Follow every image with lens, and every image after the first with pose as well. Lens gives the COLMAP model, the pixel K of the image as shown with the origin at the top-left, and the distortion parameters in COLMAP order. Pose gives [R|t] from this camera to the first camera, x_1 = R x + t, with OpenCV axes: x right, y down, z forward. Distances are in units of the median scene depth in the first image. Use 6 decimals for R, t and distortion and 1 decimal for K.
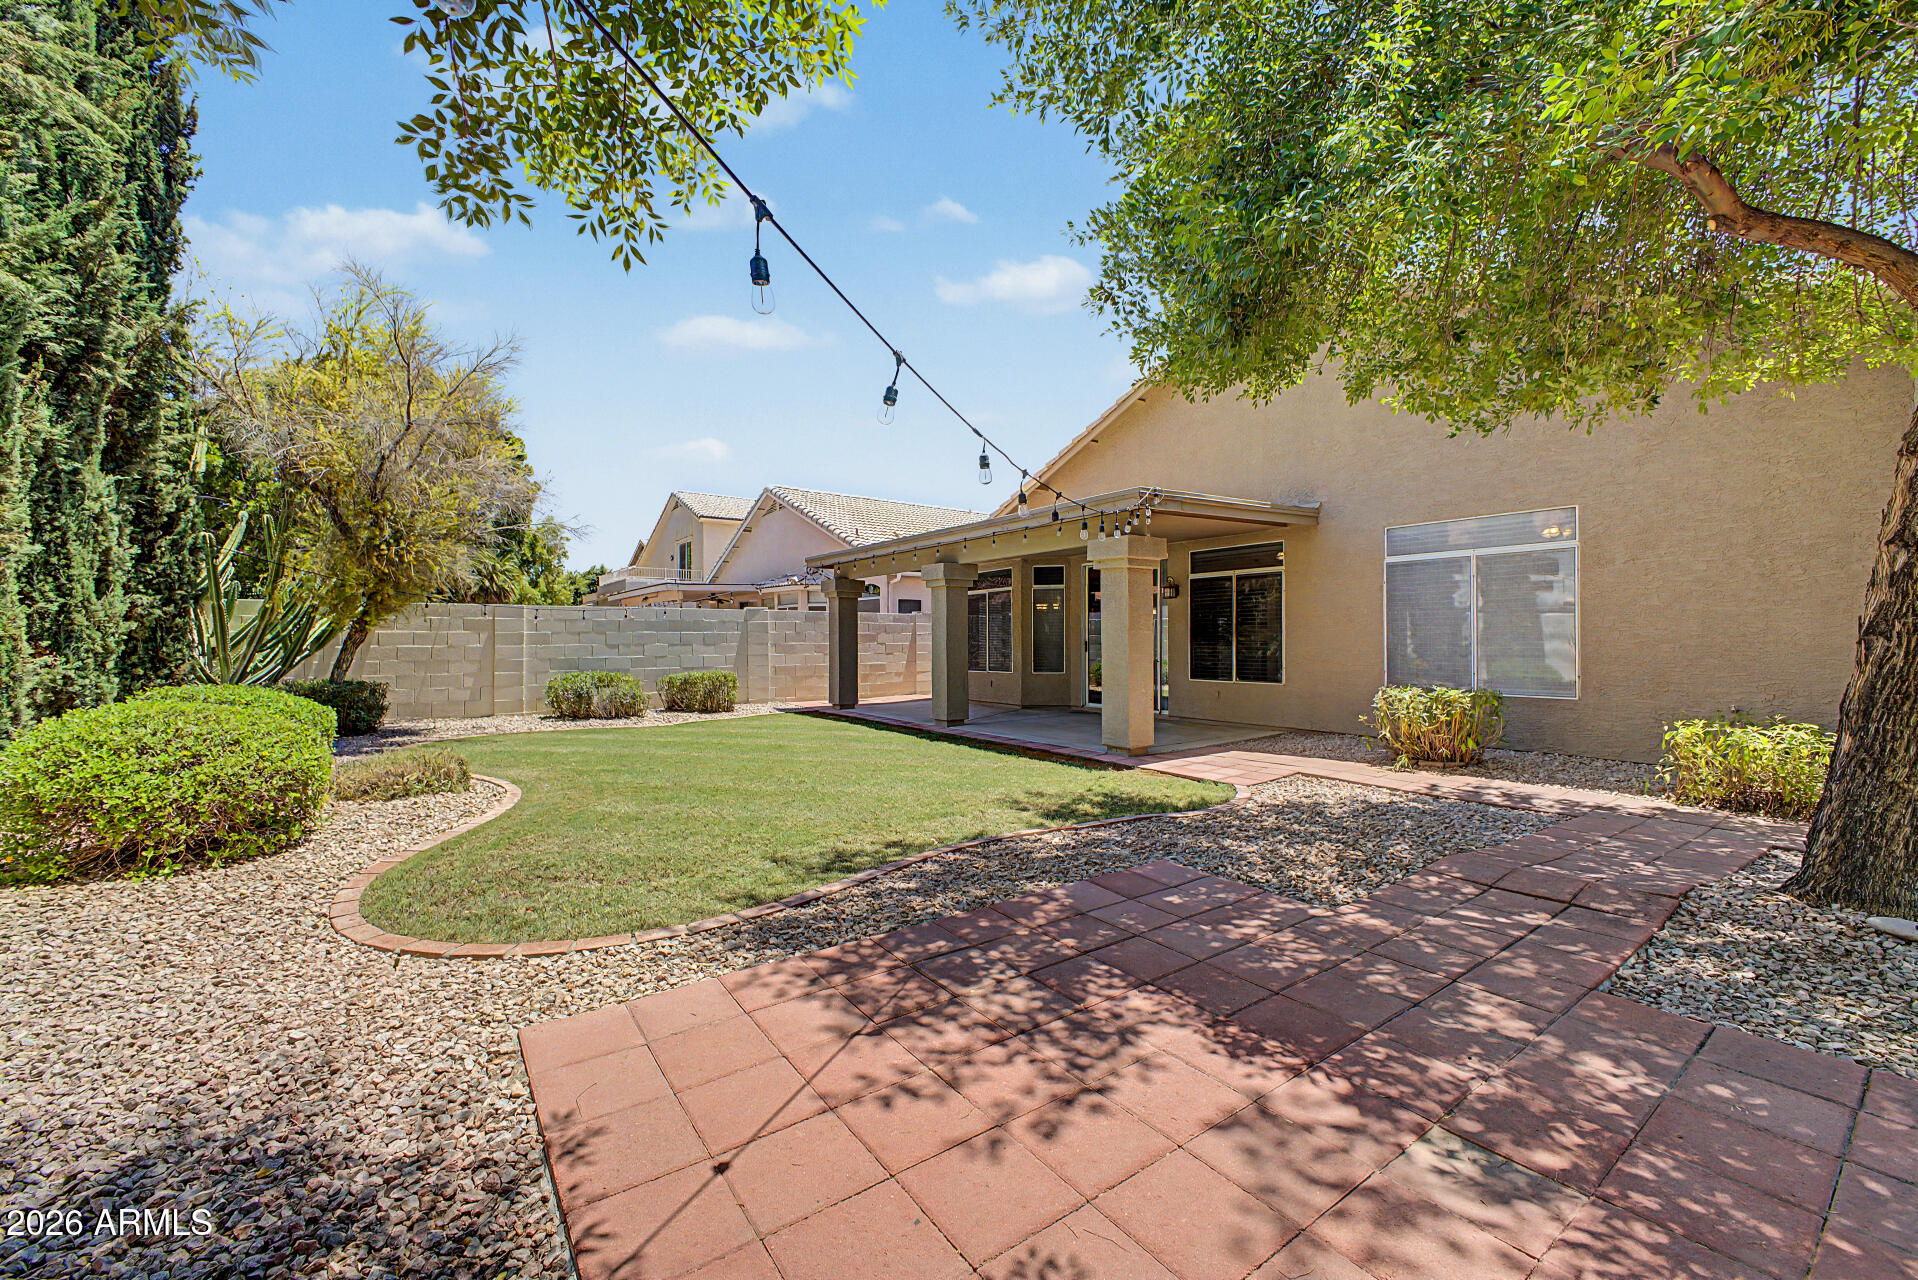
lens RADIAL K [[758.9, 0, 963.5], [0, 758.9, 634.7], [0, 0, 1]] dist [0.015550, -0.003783]
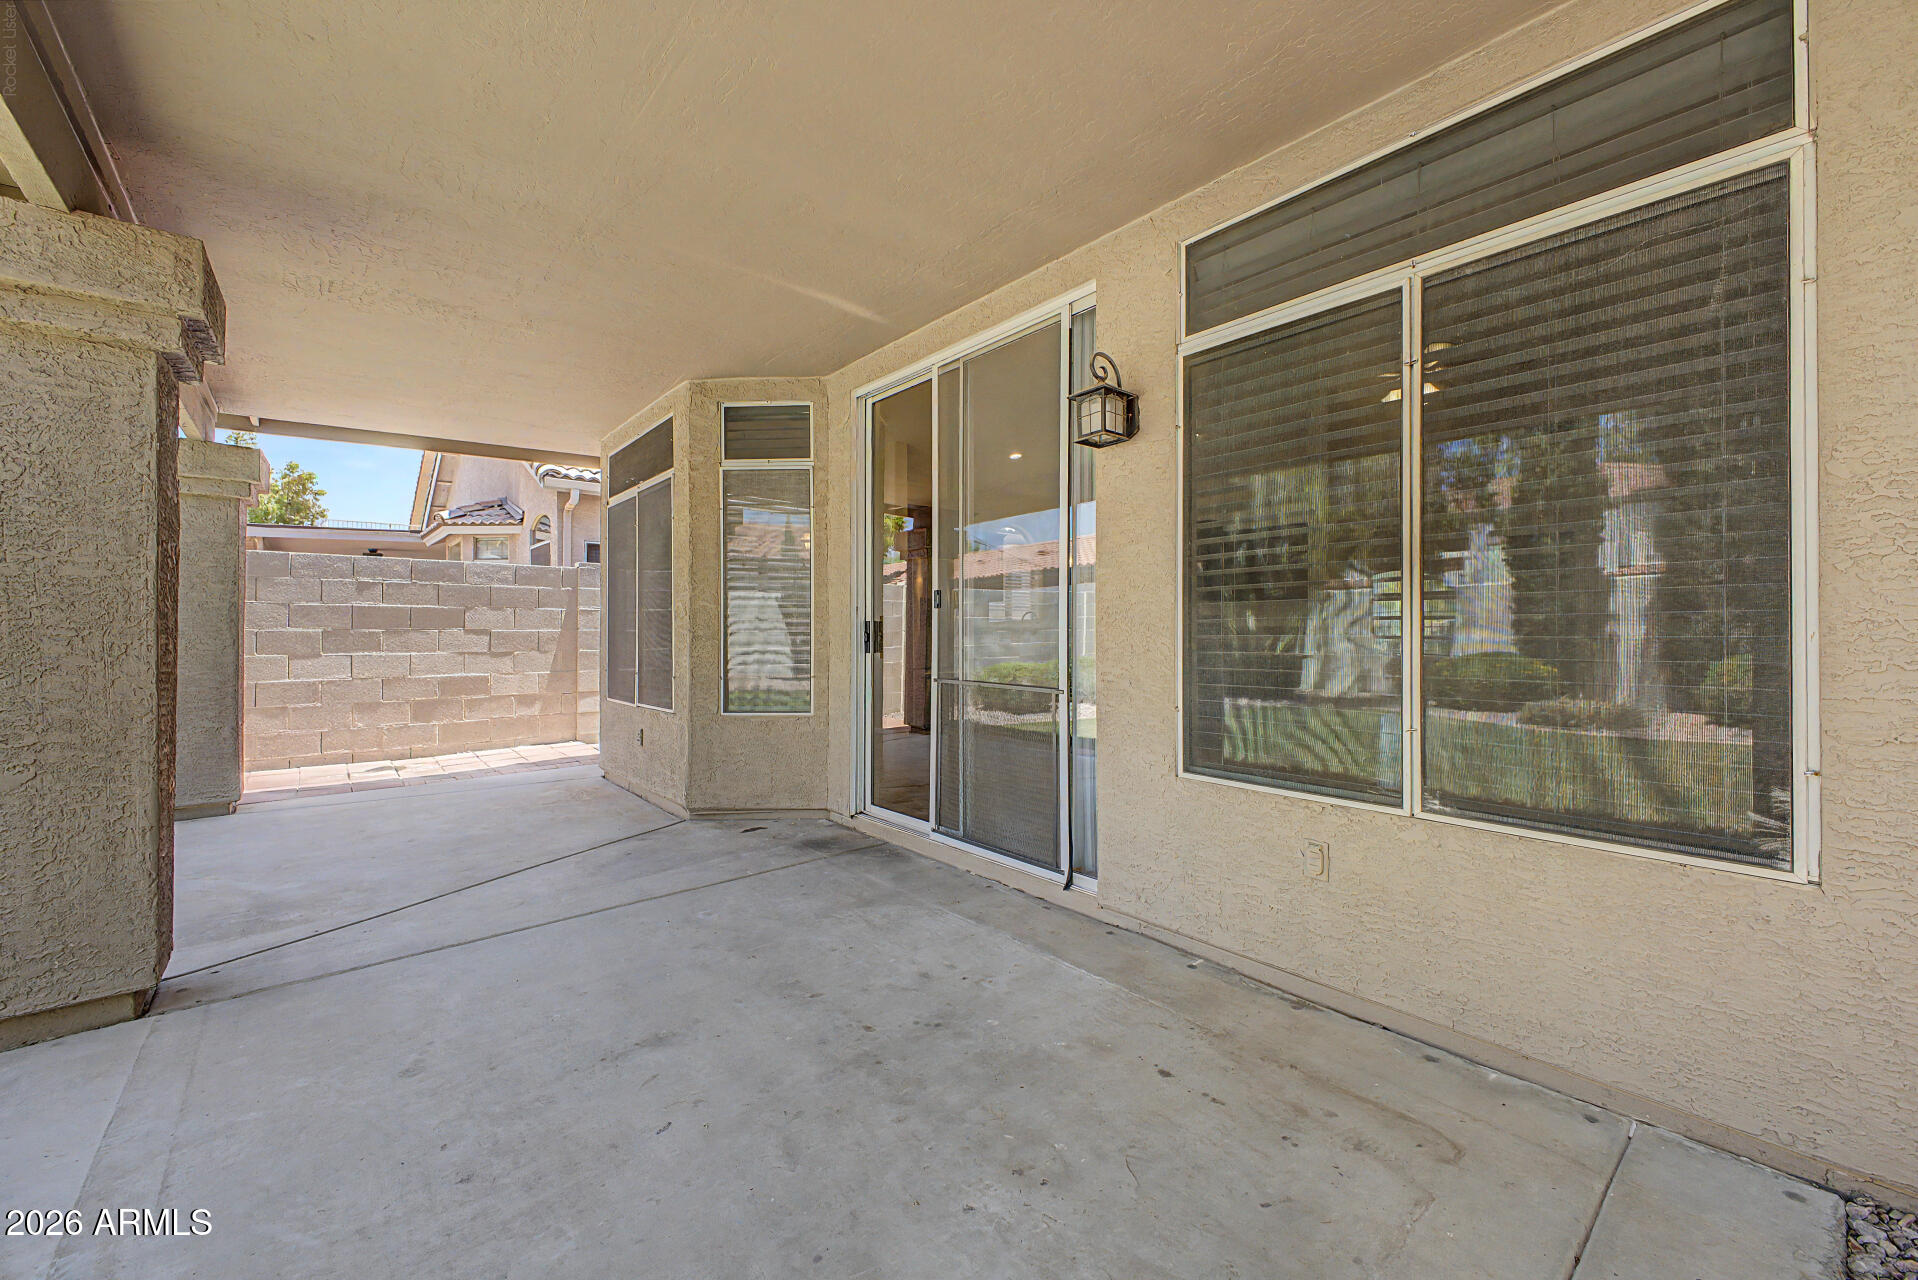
lens RADIAL K [[758.9, 0, 963.5], [0, 758.9, 634.7], [0, 0, 1]] dist [0.015550, -0.003783]
pose [[0.997745, 0.002046, 0.067090, 0.211003], [-0.002641, 0.999958, 0.008778, 0.012832], [-0.067070, -0.008935, 0.997708, 0.758744]]
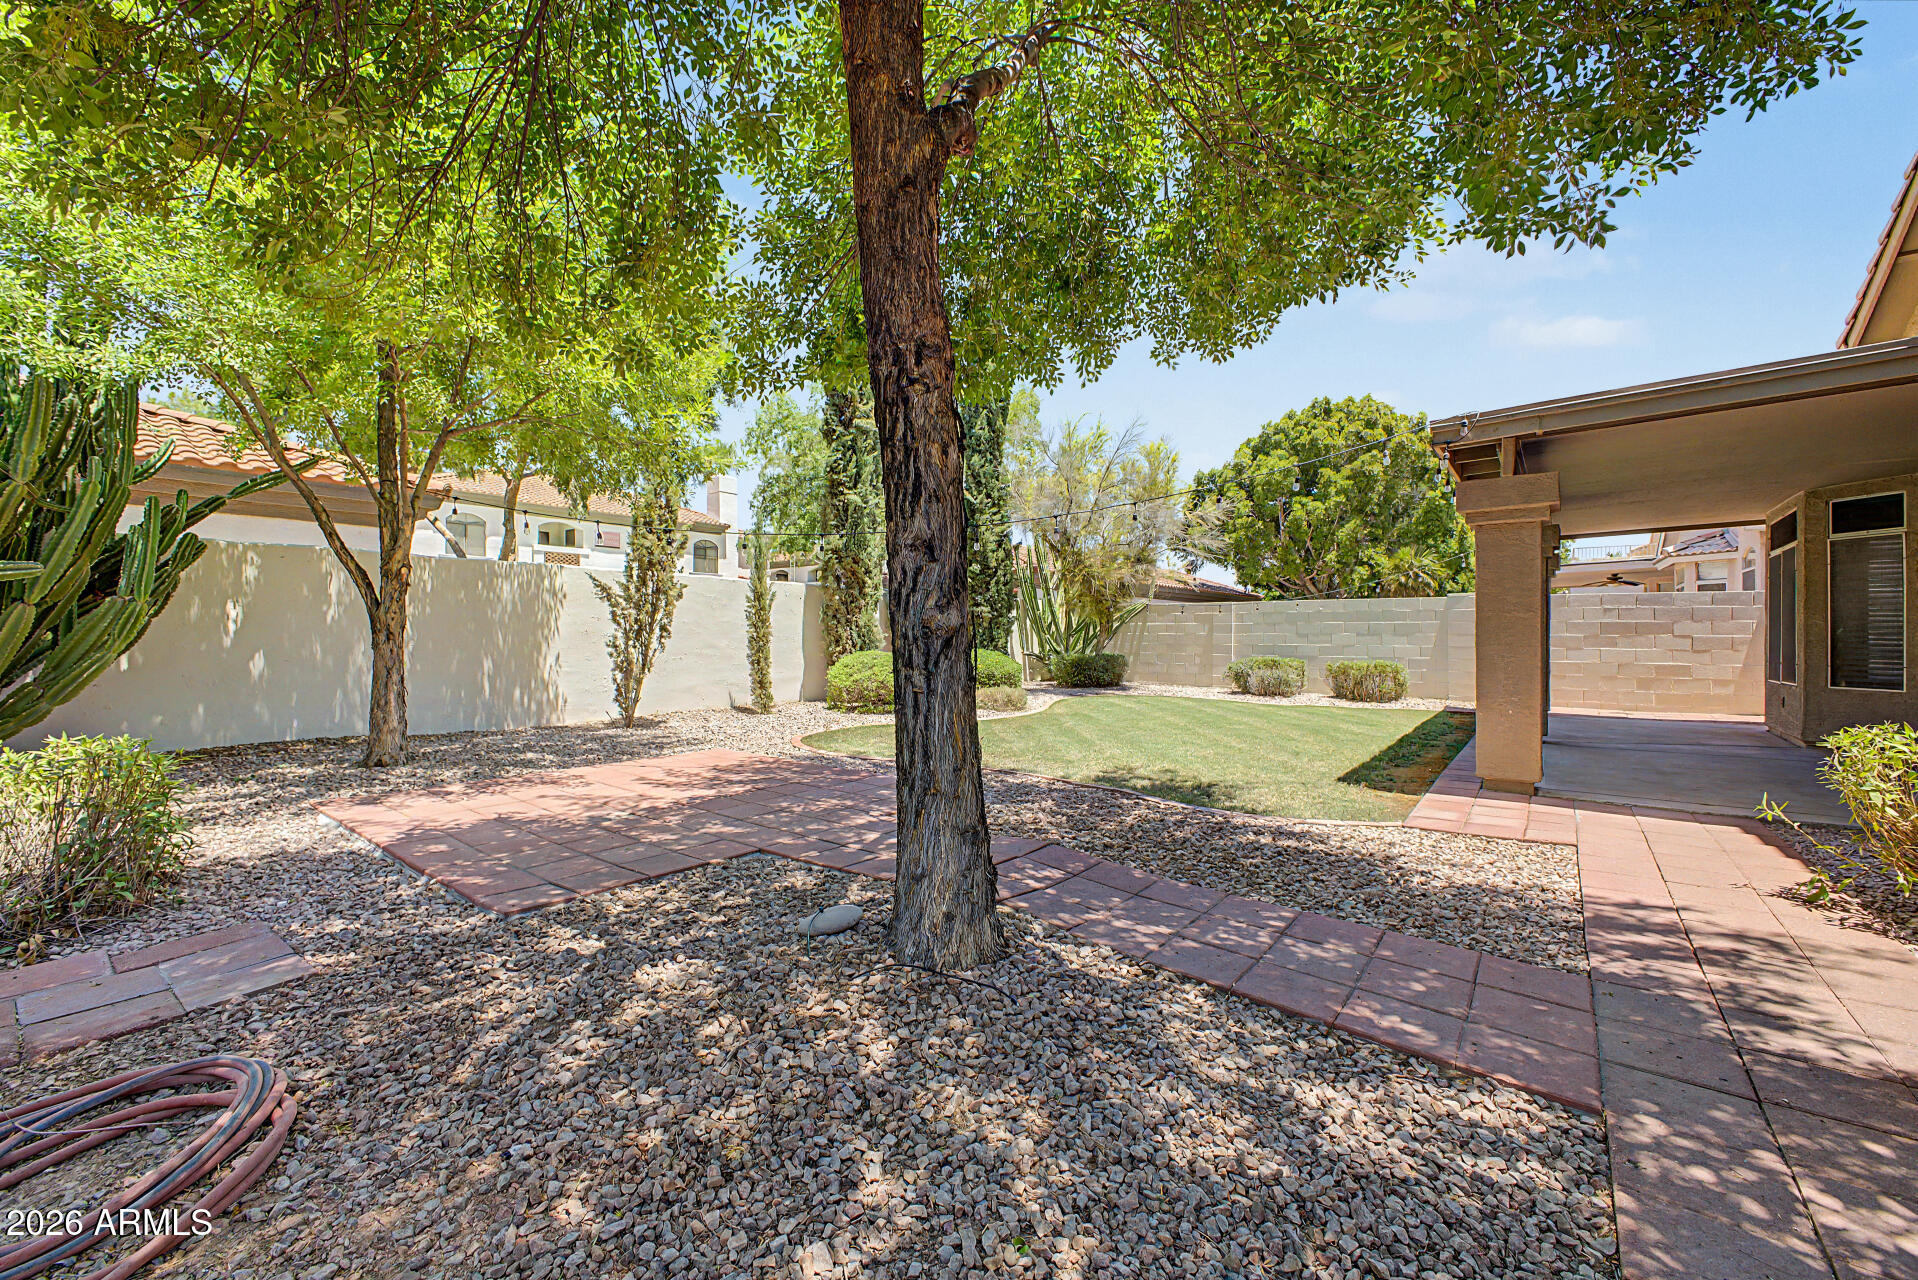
lens RADIAL K [[758.9, 0, 963.5], [0, 758.9, 634.7], [0, 0, 1]] dist [0.015550, -0.003783]
pose [[0.269667, 0.004670, -0.962942, 0.567723], [0.002256, 0.999982, 0.005482, 0.007188], [0.962951, -0.003650, 0.269651, 0.235920]]
